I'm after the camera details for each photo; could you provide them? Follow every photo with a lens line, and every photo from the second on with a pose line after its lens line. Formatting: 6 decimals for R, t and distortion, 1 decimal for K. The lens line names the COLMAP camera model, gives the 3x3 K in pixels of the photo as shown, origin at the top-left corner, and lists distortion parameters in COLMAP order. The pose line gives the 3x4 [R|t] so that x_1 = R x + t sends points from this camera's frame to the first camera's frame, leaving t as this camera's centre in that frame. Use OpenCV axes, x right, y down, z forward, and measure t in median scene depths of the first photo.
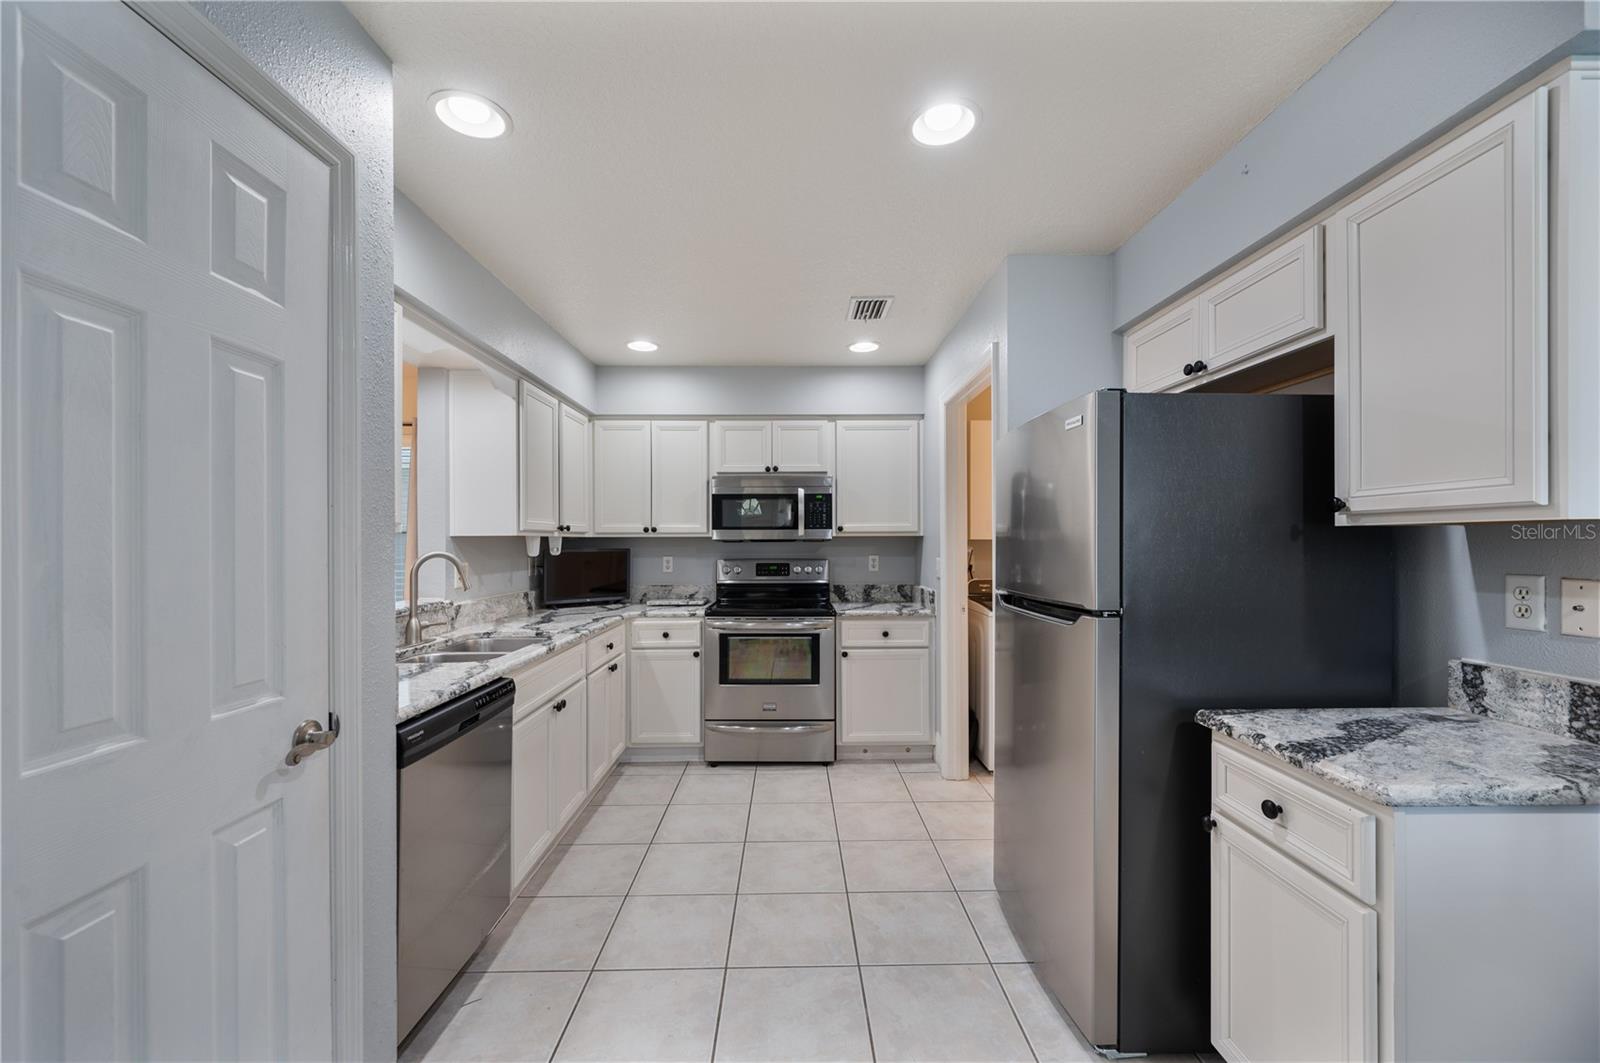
lens RADIAL K [[634.6, 0, 797.0], [0, 634.6, 539.3], [0, 0, 1]] dist [0.000435, -0.000427]
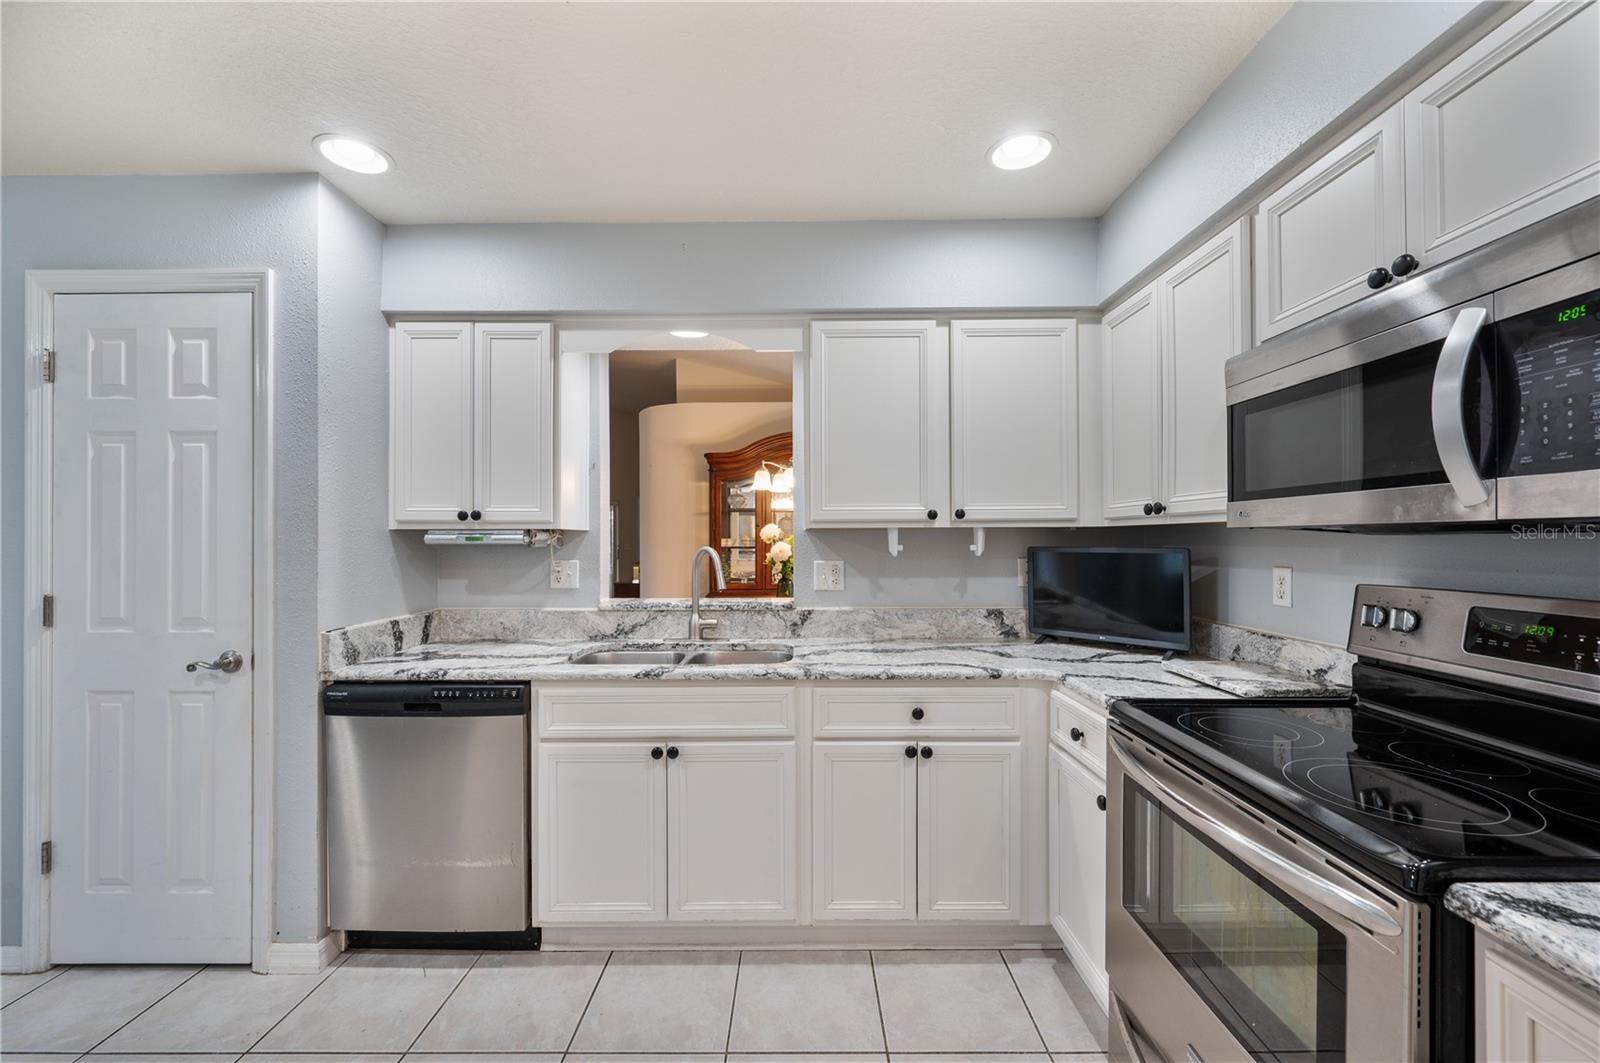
lens RADIAL K [[634.6, 0, 793.7], [0, 634.6, 535.6], [0, 0, 1]] dist [0.000435, -0.000427]
pose [[-0.015875, -0.002502, -0.999871, 0.262834], [0.008323, 0.999962, -0.002634, 0.003915], [0.999839, -0.008363, -0.015853, 0.799460]]
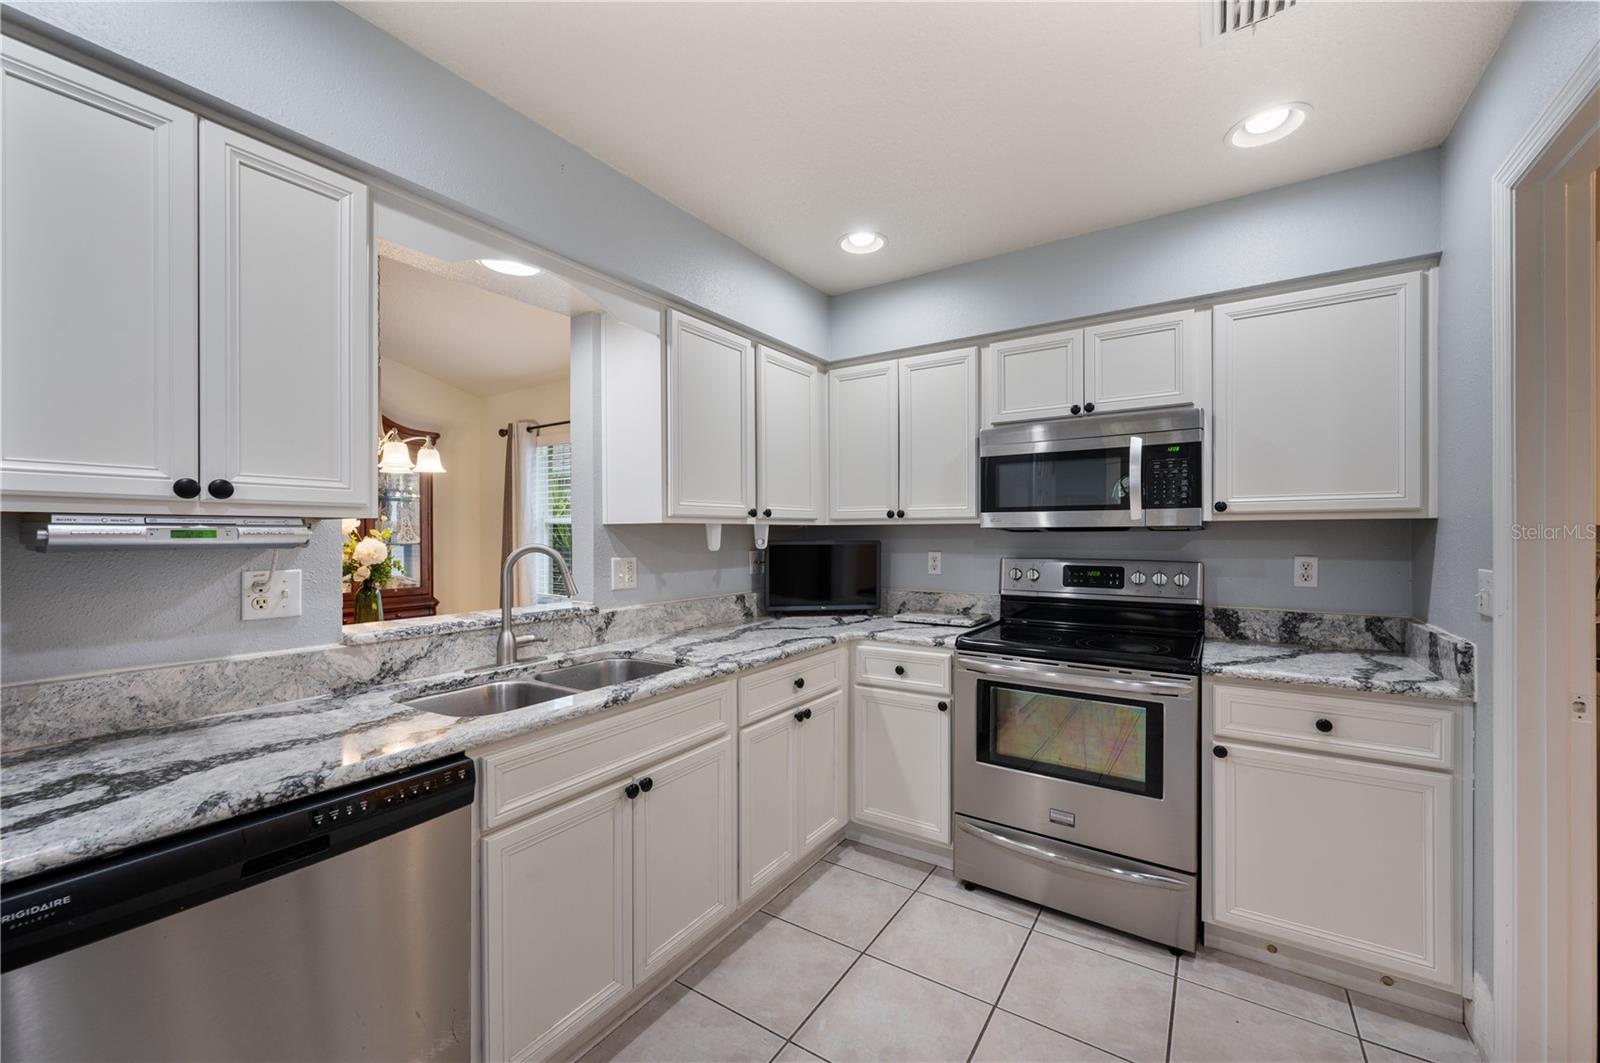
lens RADIAL K [[634.6, 0, 797.8], [0, 634.6, 534.7], [0, 0, 1]] dist [0.000435, -0.000427]
pose [[0.825451, 0.002068, -0.564471, 0.082044], [0.003265, 0.999959, 0.008437, 0.001537], [0.564465, -0.008808, 0.825410, 0.386466]]
